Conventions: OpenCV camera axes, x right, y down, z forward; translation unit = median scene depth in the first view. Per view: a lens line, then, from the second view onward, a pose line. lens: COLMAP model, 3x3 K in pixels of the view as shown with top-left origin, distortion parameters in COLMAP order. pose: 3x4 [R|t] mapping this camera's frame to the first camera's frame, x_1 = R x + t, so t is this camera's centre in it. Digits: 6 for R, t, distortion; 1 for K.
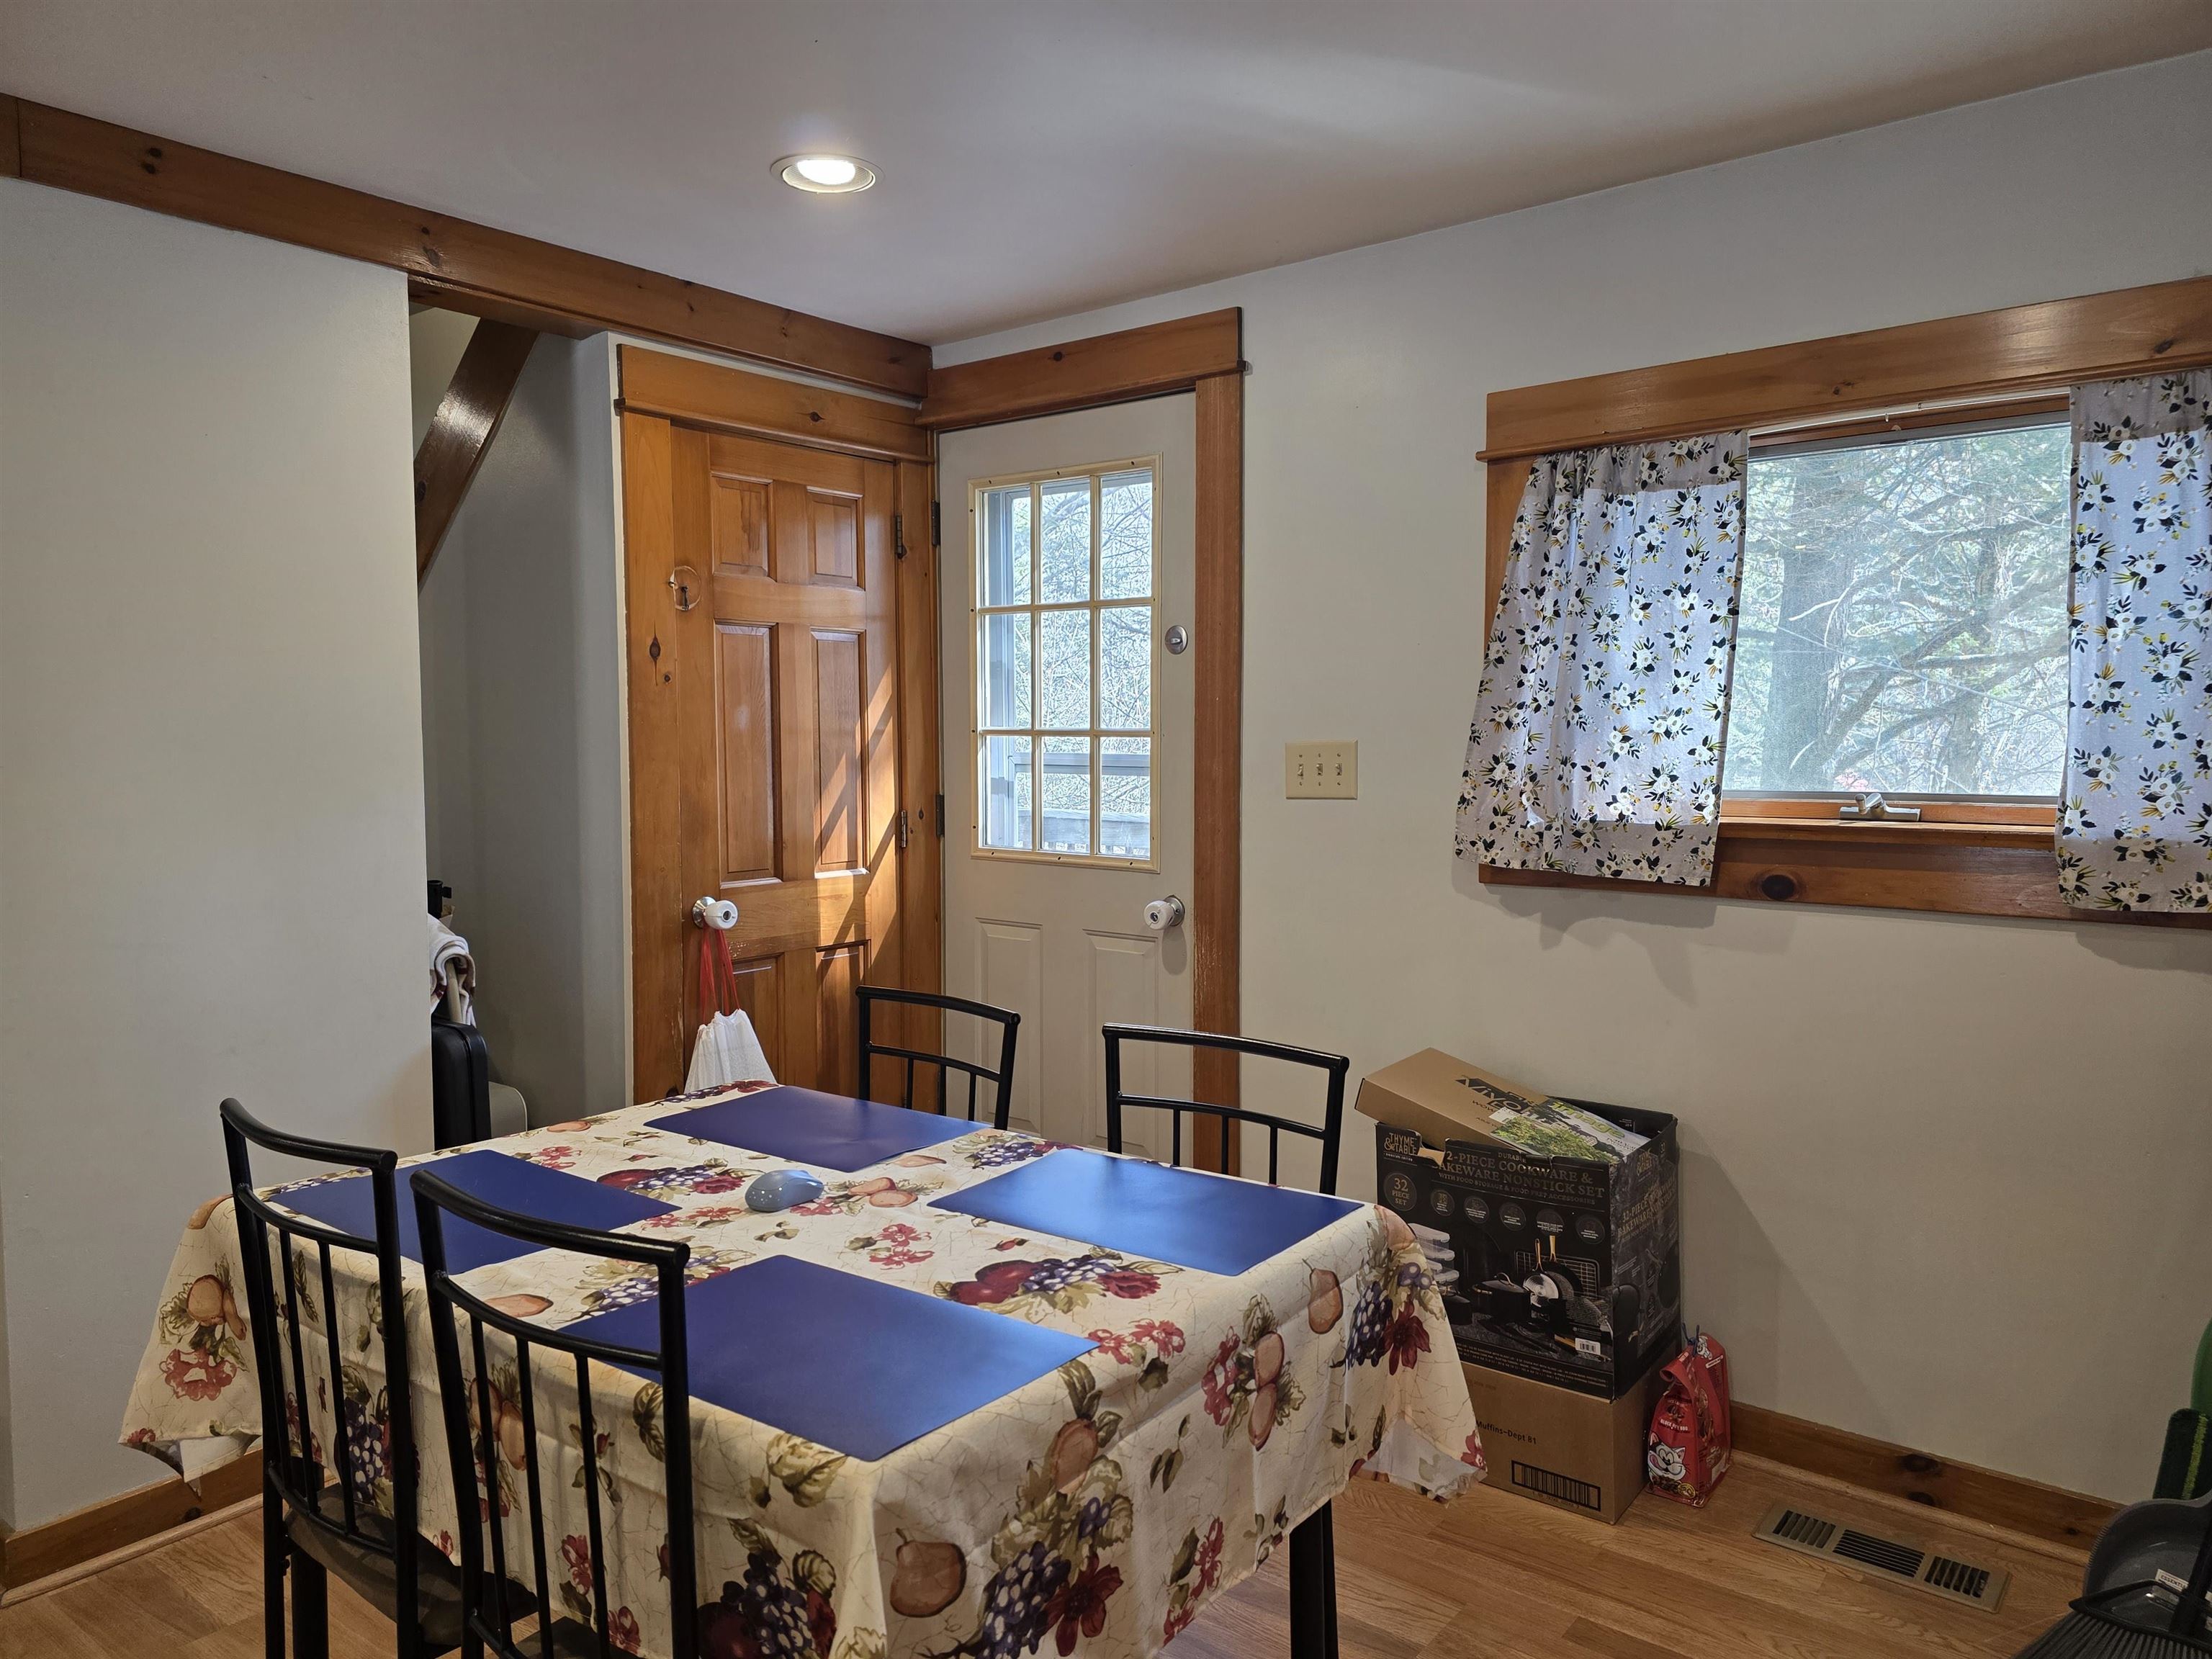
lens RADIAL K [[1482.8, 0, 1114.5], [0, 1482.8, 831.8], [0, 0, 1]] dist [0.066491, -0.059375]
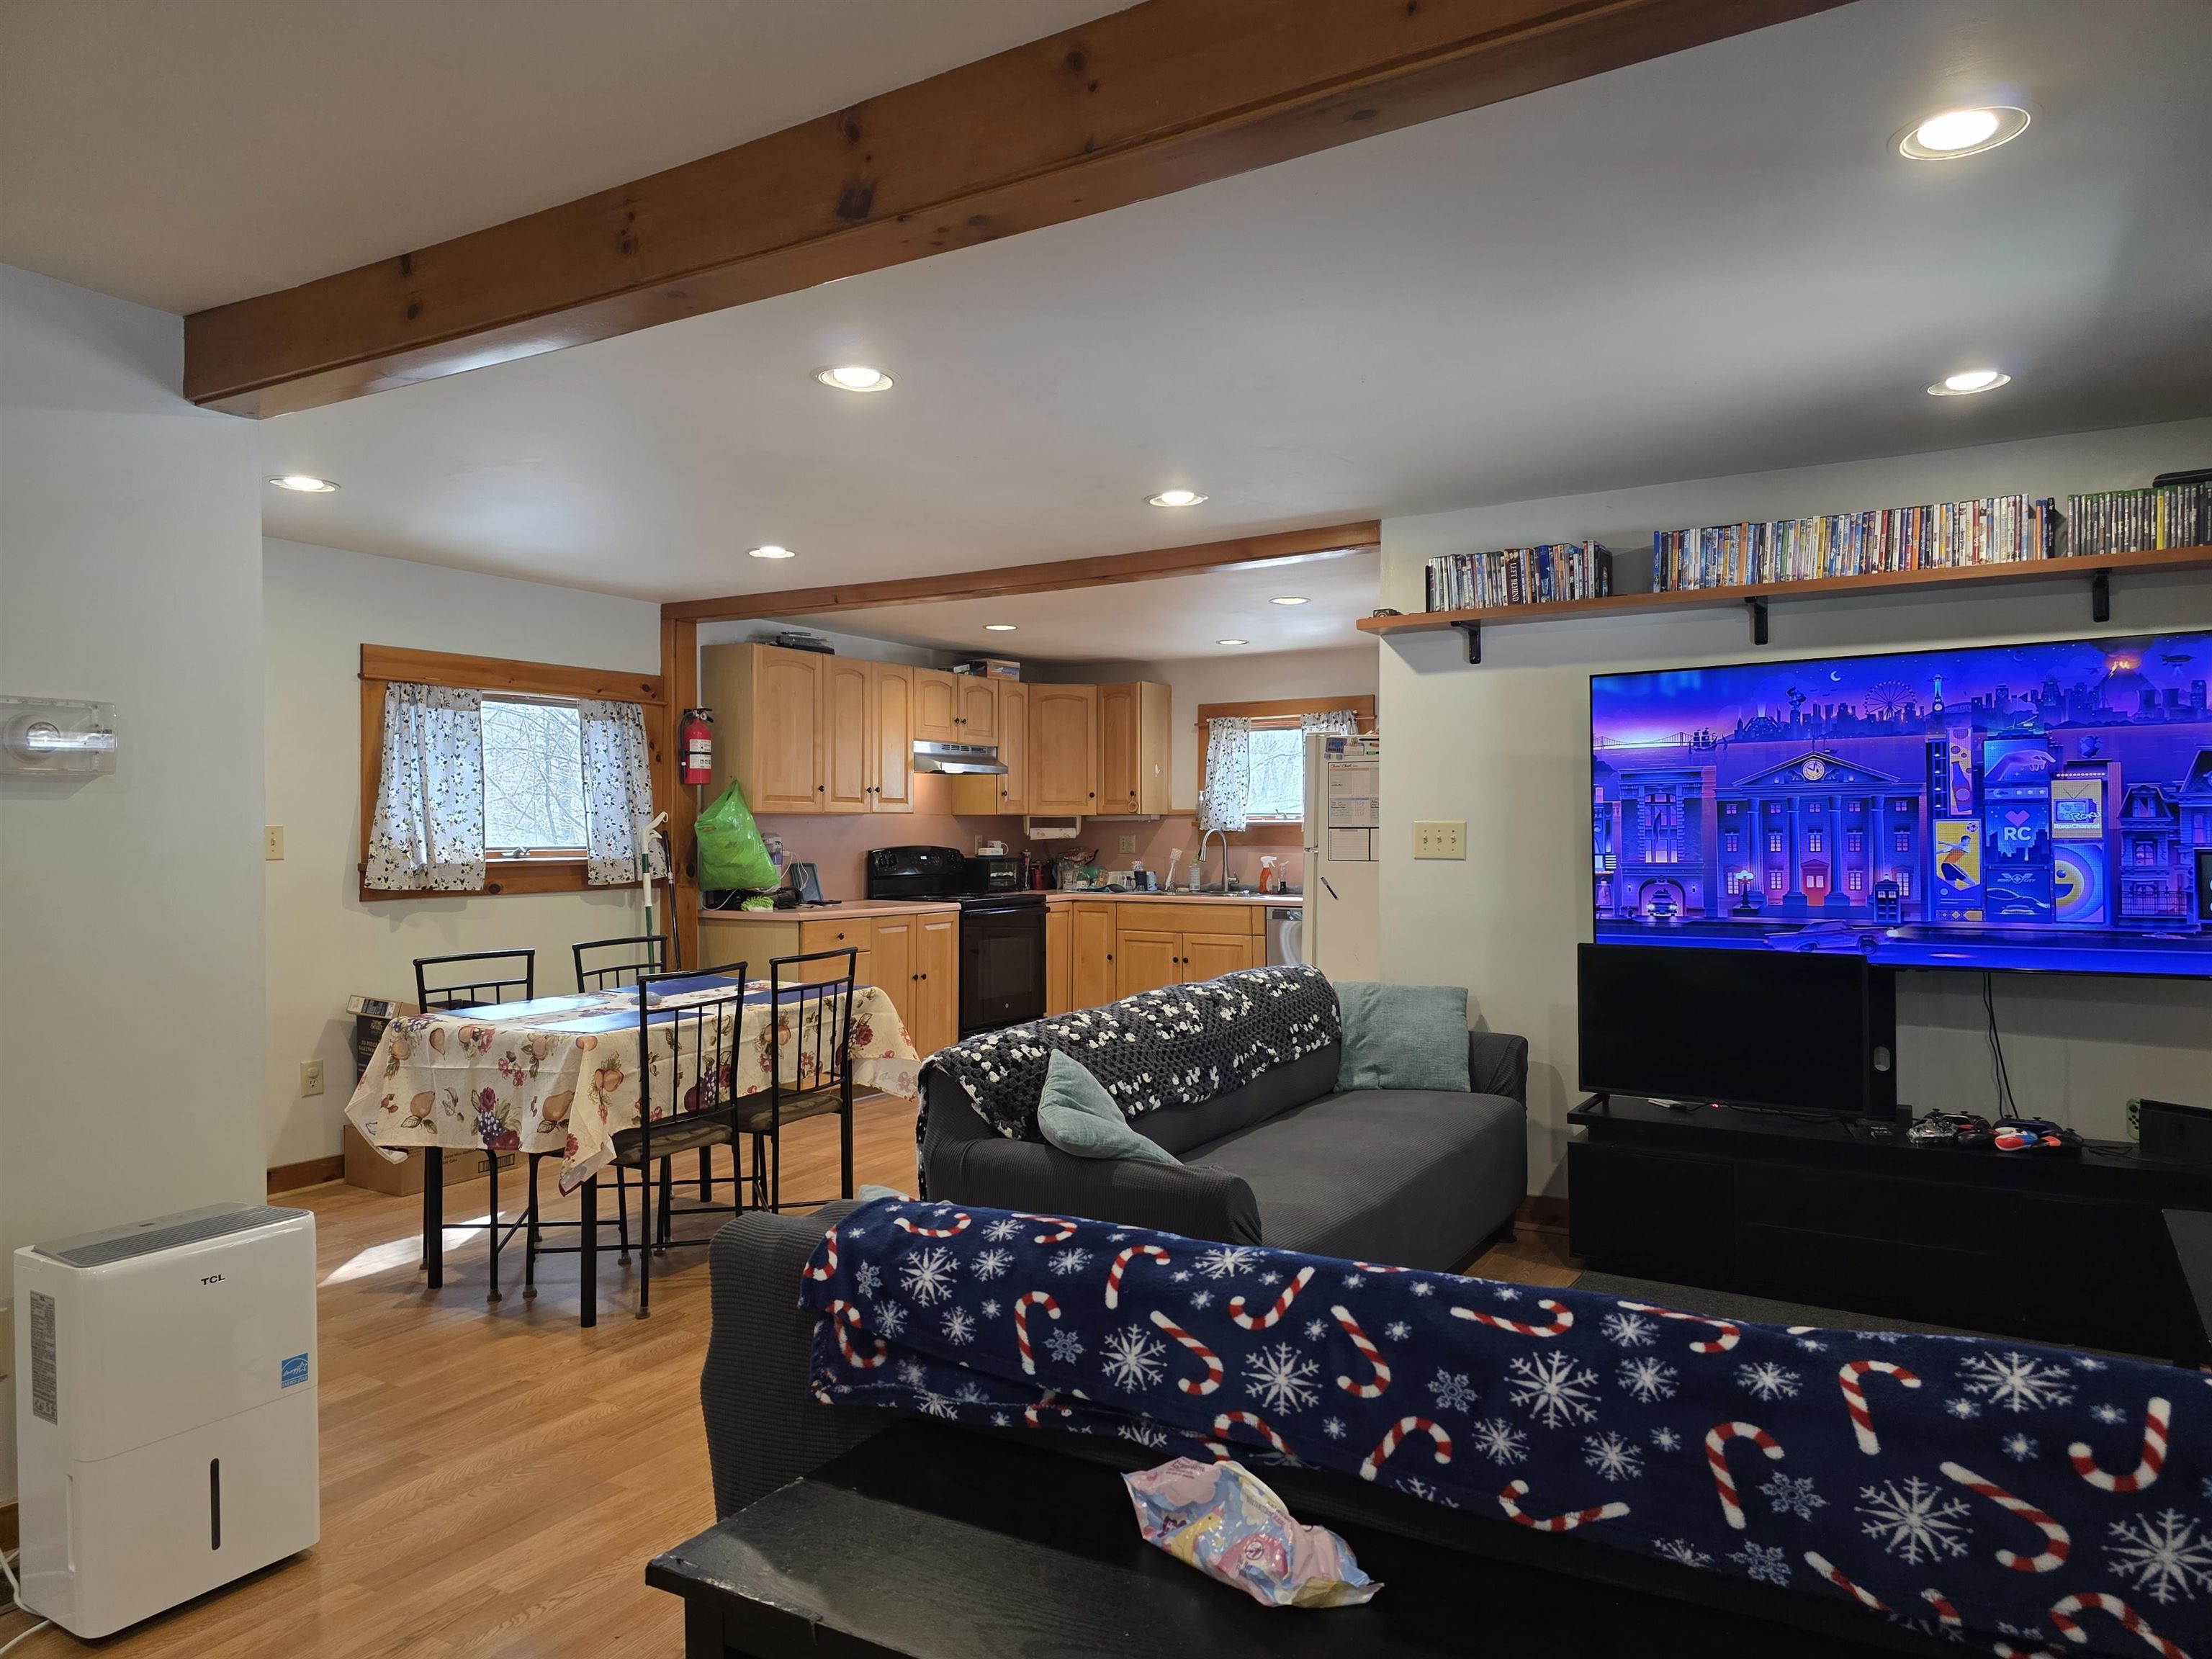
lens RADIAL K [[1472.0, 0, 1106.8], [0, 1472.0, 827.8], [0, 0, 1]] dist [0.076373, -0.072952]
pose [[-0.130336, -0.004223, 0.991461, -1.846765], [0.061328, 0.998042, 0.012313, -0.025384], [-0.989571, 0.062409, -0.129821, 0.340321]]
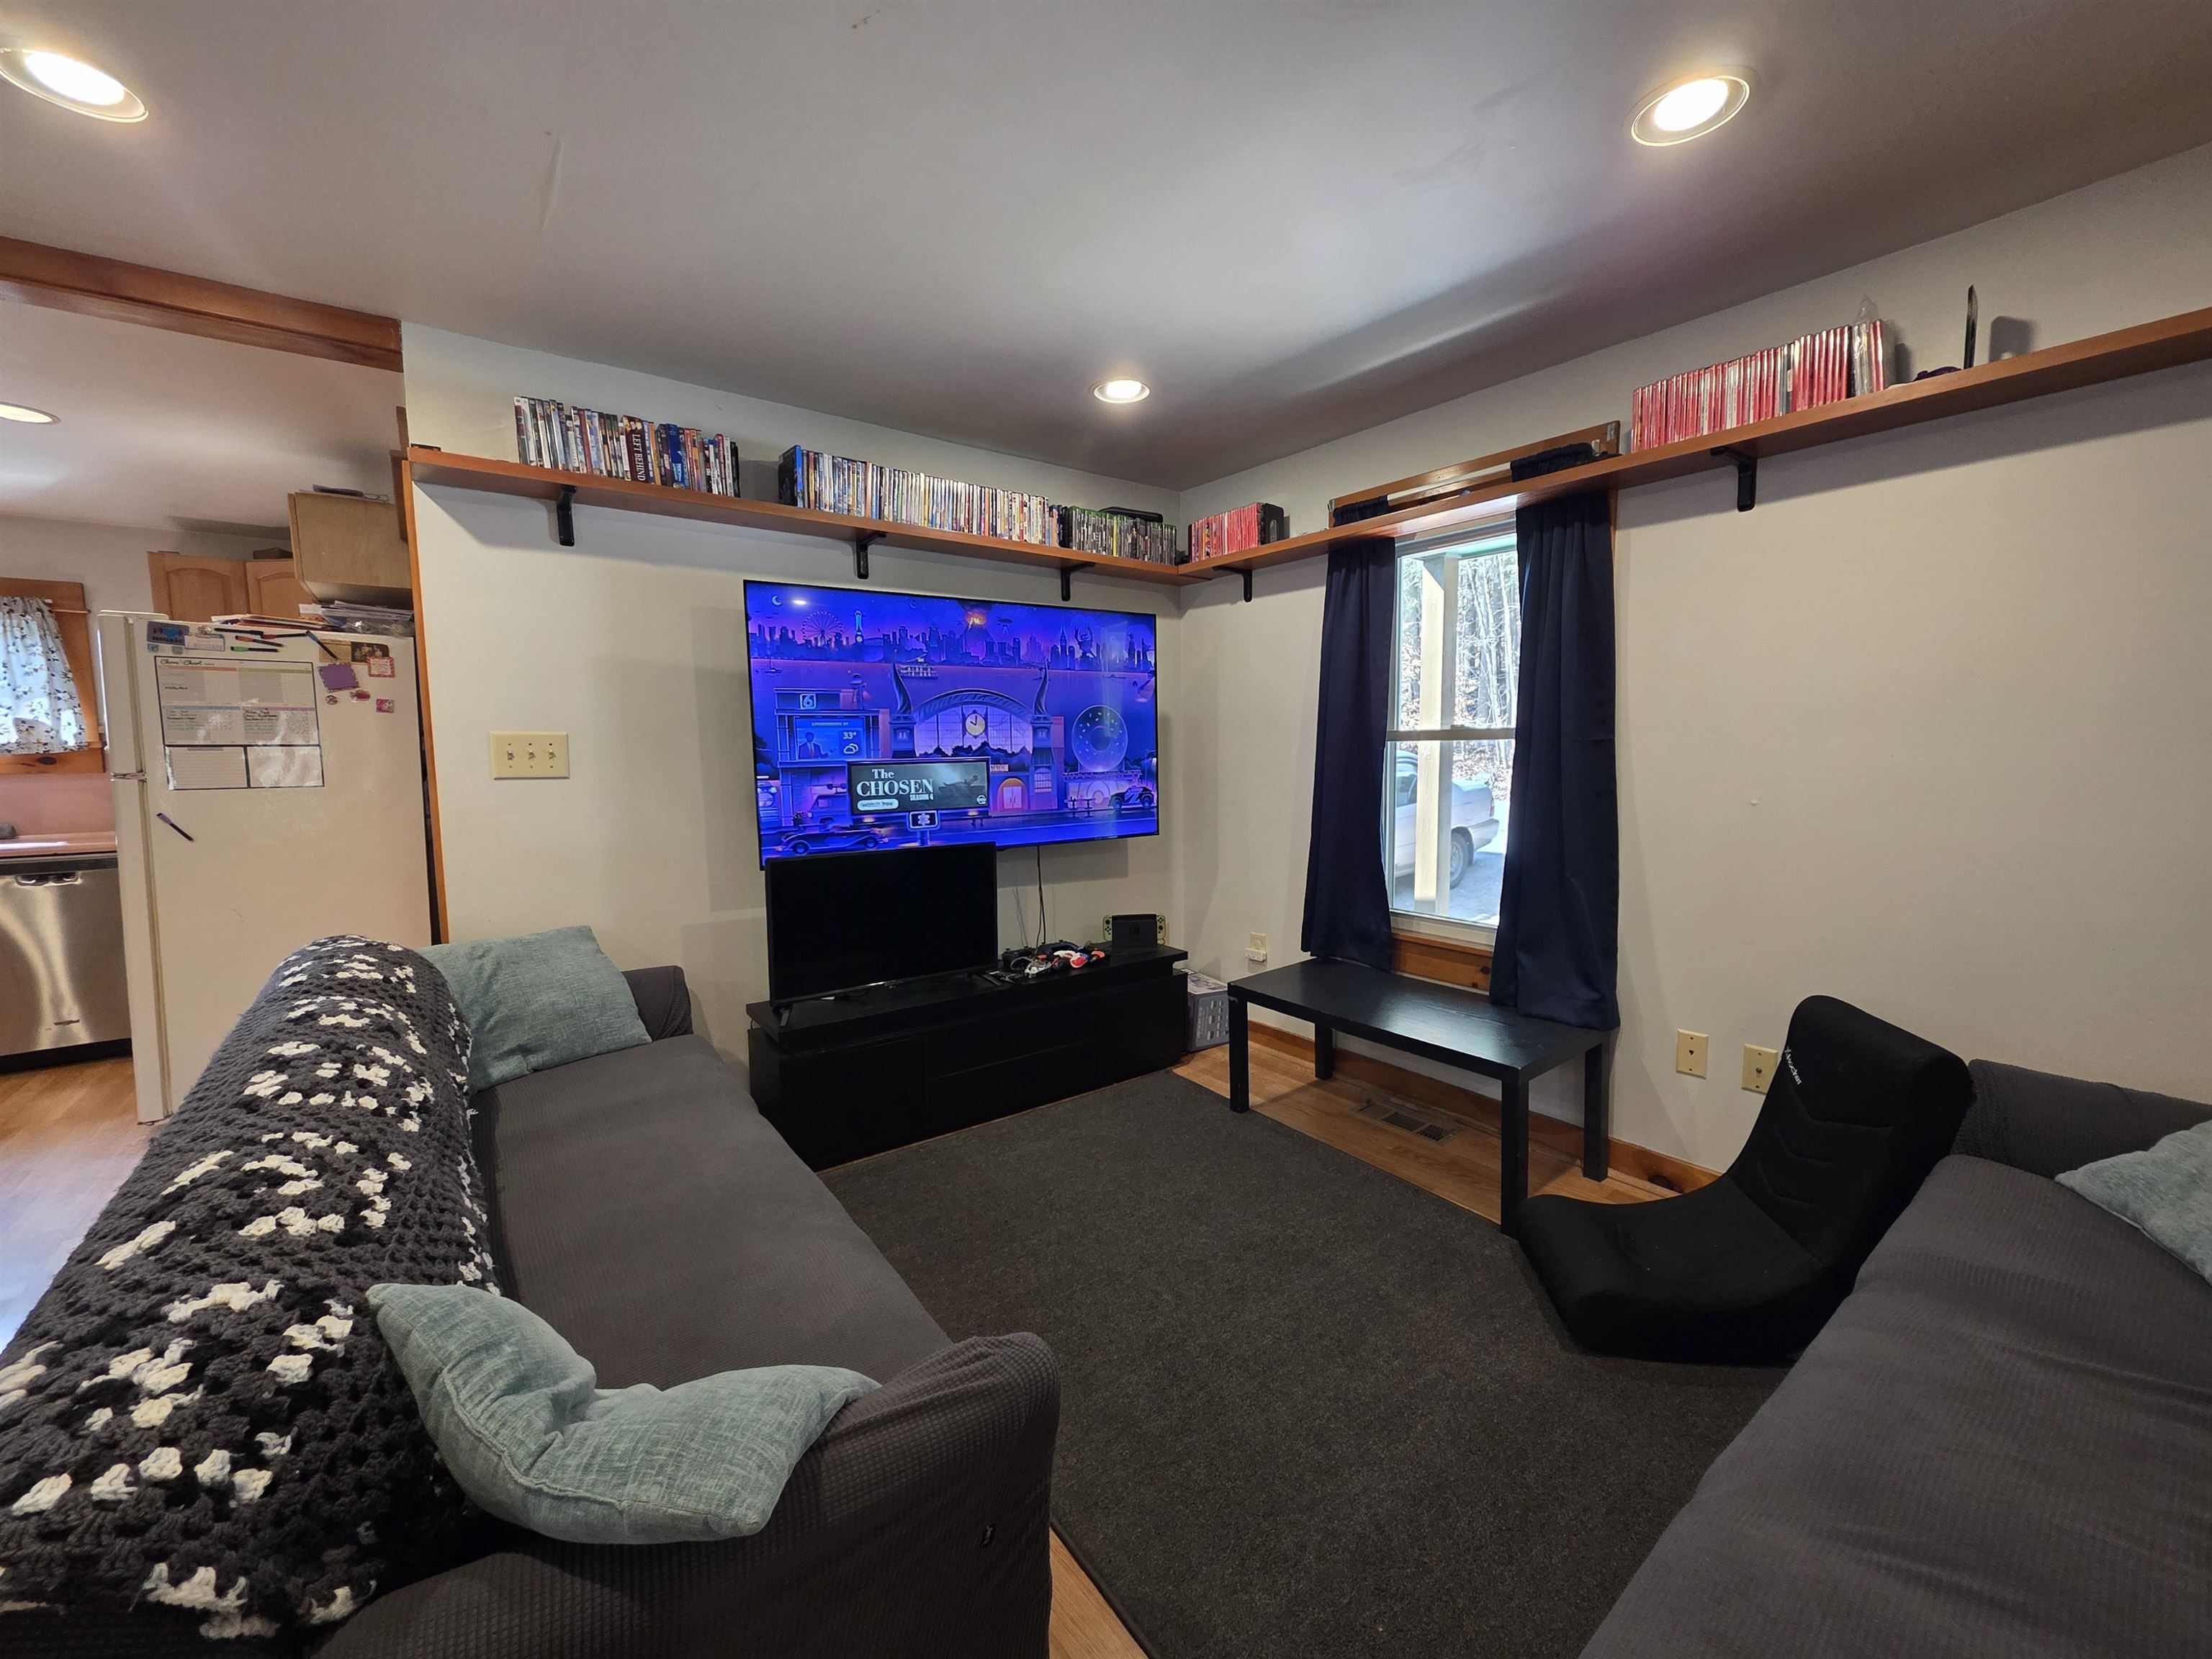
lens RADIAL K [[879.2, 0, 1117.9], [0, 879.2, 828.1], [0, 0, 1]] dist [0.000997, 0.000664]
pose [[-0.972636, -0.014451, 0.231883, -0.890581], [0.020822, 0.988625, 0.148950, -0.010536], [-0.231397, 0.149703, -0.961272, 0.432563]]
